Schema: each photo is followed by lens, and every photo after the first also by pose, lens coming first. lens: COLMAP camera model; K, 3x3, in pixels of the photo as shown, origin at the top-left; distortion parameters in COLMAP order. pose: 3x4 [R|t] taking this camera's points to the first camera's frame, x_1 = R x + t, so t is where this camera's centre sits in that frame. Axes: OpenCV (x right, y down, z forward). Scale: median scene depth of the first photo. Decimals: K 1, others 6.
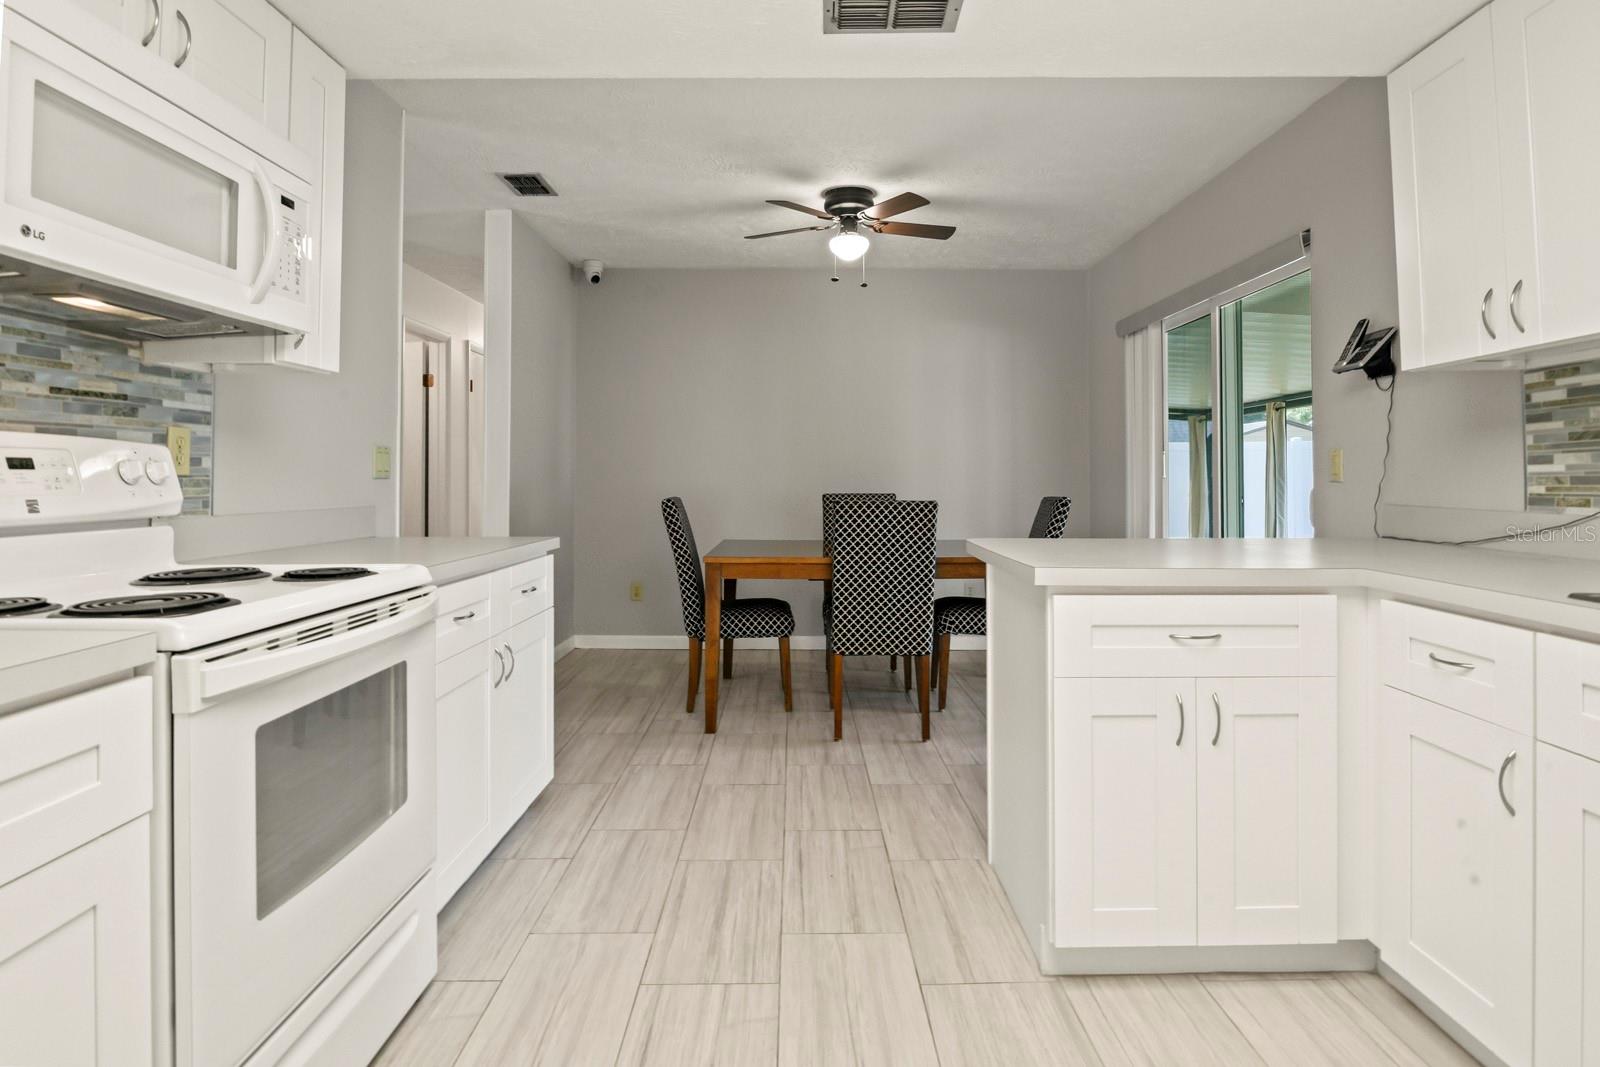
lens RADIAL K [[859.4, 0, 804.4], [0, 859.4, 462.1], [0, 0, 1]] dist [-0.000903, -0.016529]
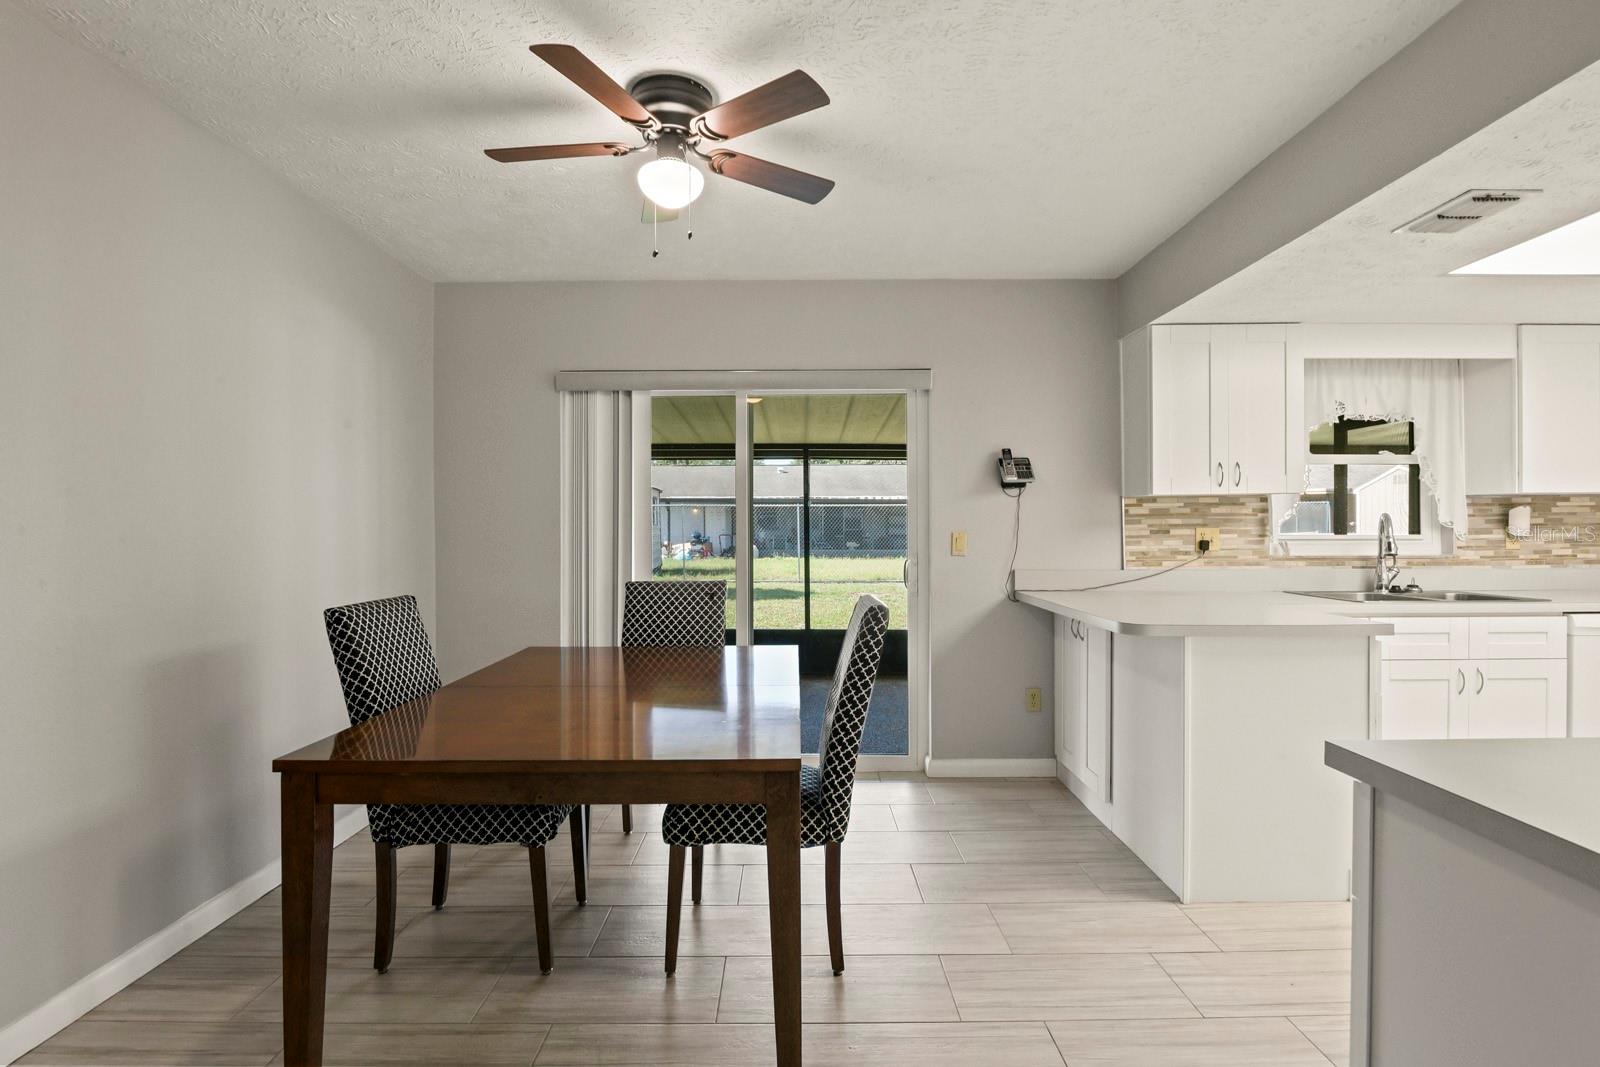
lens RADIAL K [[774.3, 0, 802.4], [0, 774.3, 526.7], [0, 0, 1]] dist [-0.023267, -0.000274]
pose [[0.007745, 0.003391, 0.999964, -0.784335], [-0.014444, 0.999890, -0.003278, -0.019888], [-0.999866, -0.014418, 0.007794, 1.469975]]
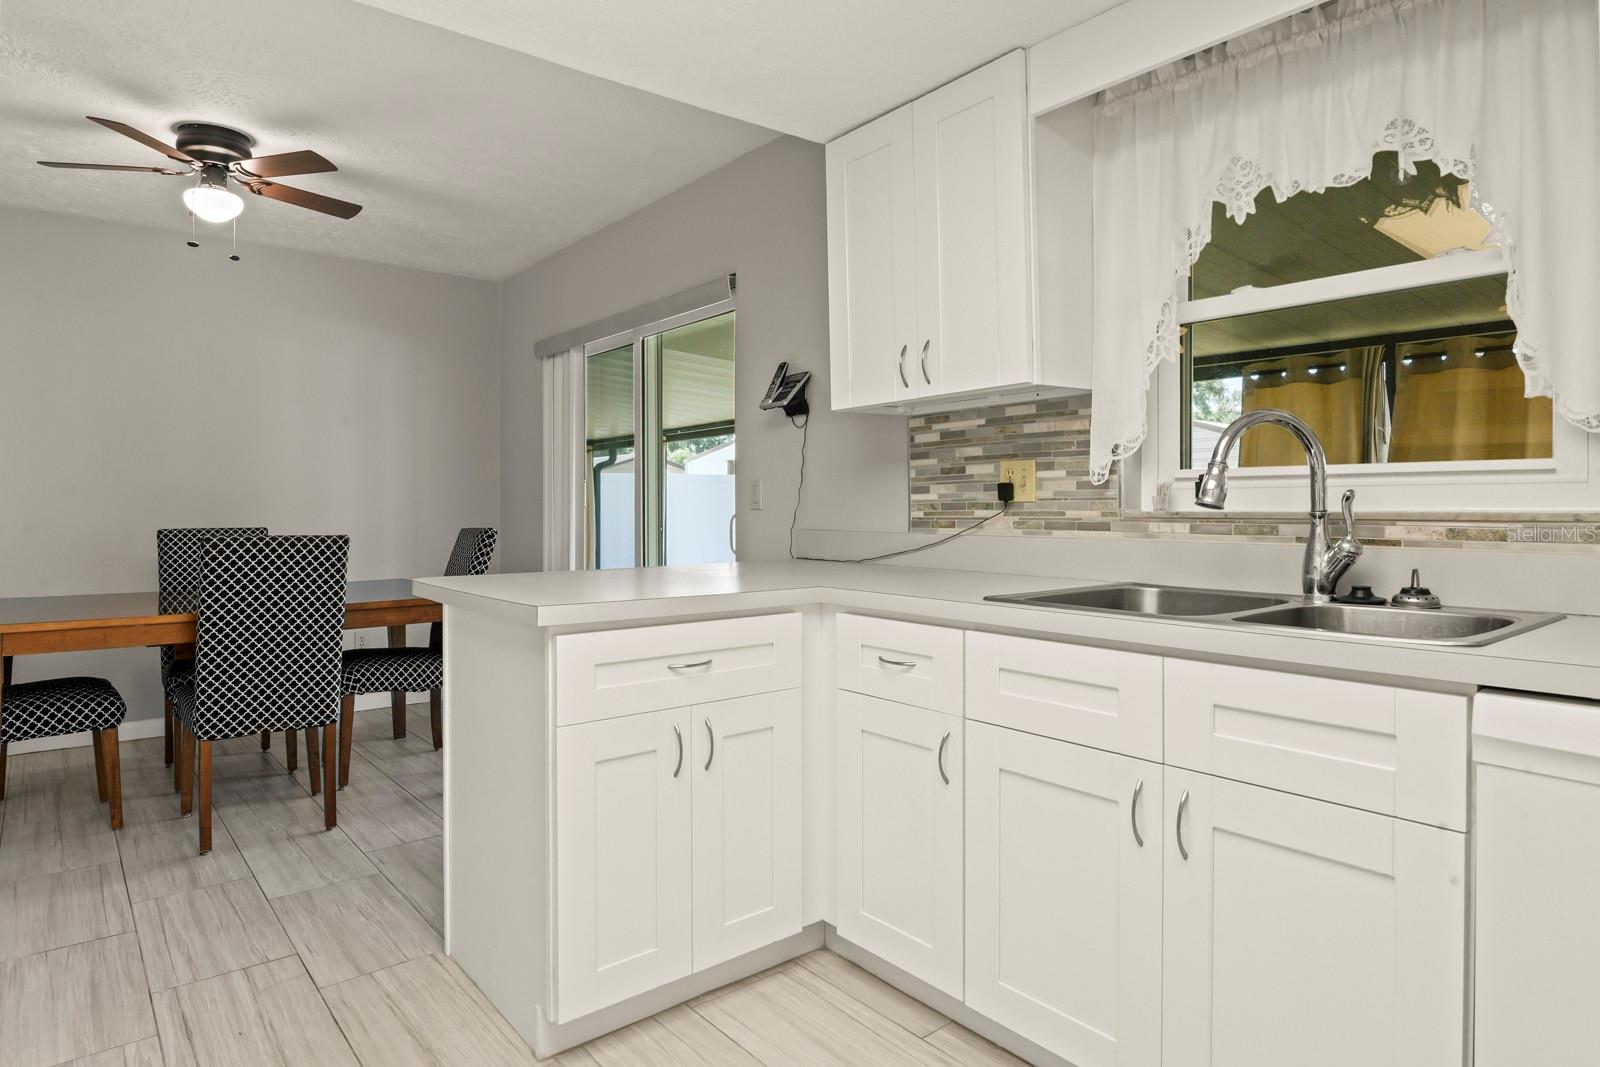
lens RADIAL K [[911.3, 0, 796.6], [0, 911.3, 502.0], [0, 0, 1]] dist [-0.020321, -0.001038]
pose [[0.775001, 0.001209, 0.631959, -0.083861], [-0.007869, 0.999939, 0.007738, 0.004840], [-0.631911, -0.010970, 0.774963, 0.081417]]
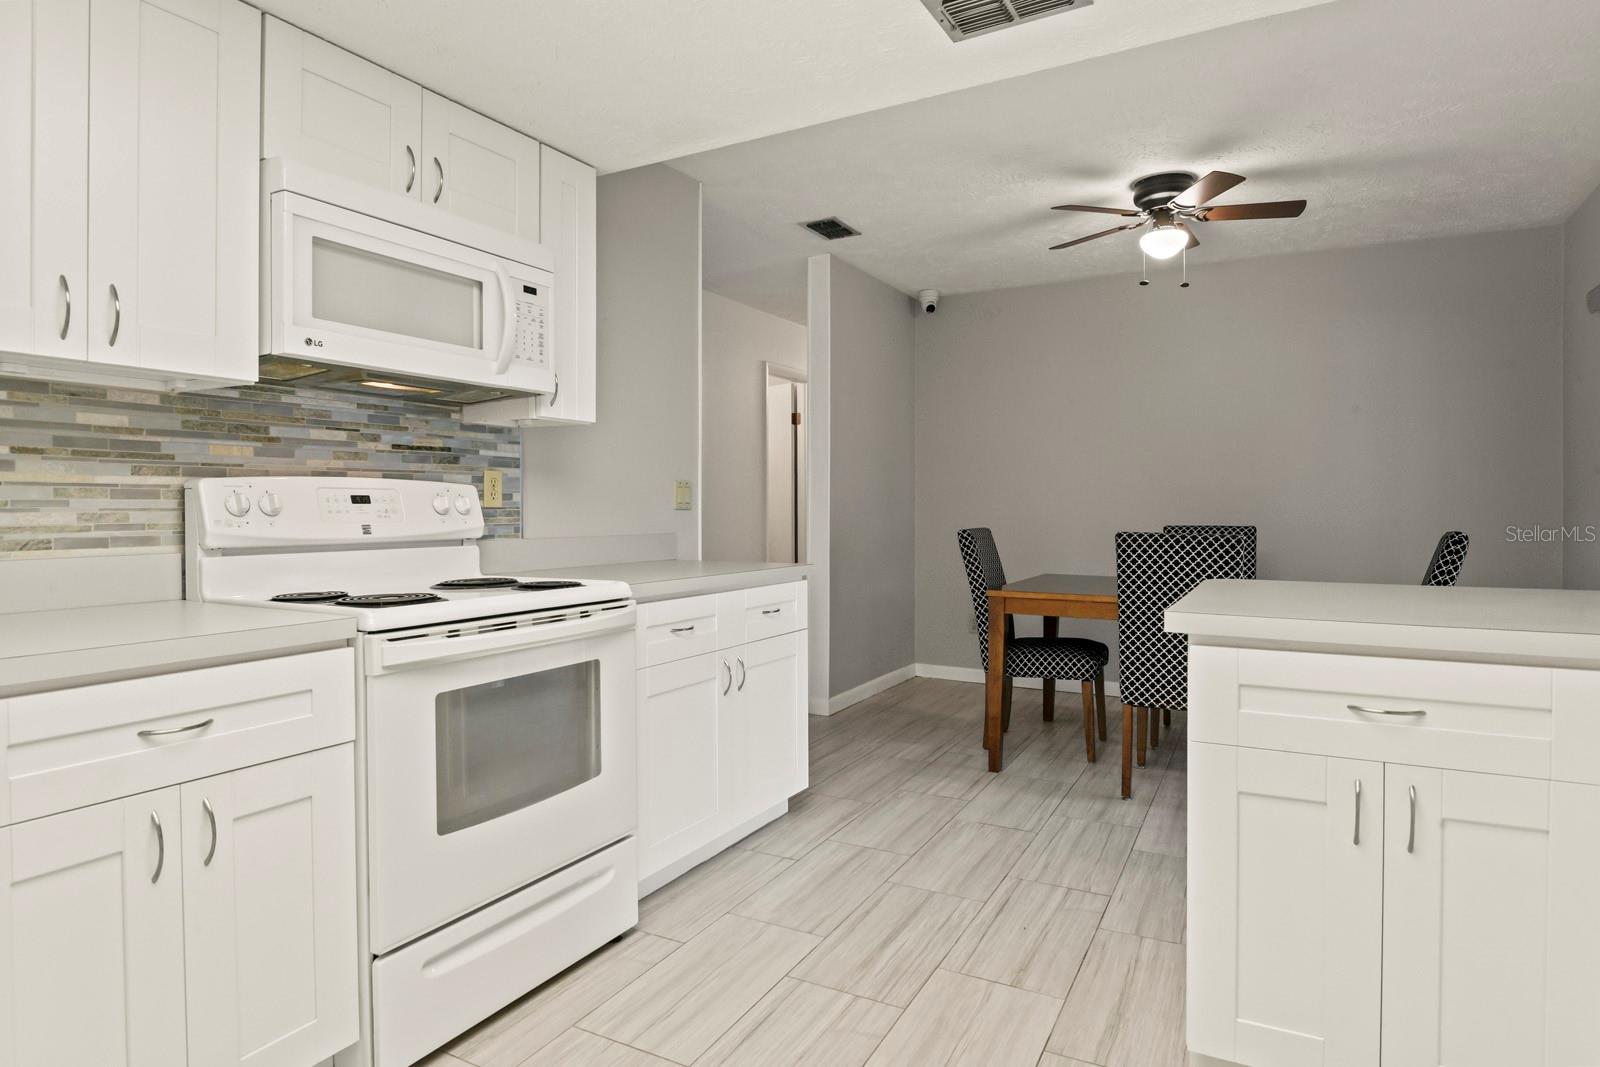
lens RADIAL K [[901.0, 0, 801.7], [0, 901.0, 516.6], [0, 0, 1]] dist [-0.004763, -0.001541]
pose [[0.871597, 0.002416, -0.490218, 0.288992], [0.011139, 0.999632, 0.024732, 0.000624], [0.490097, -0.027018, 0.871249, 0.025126]]
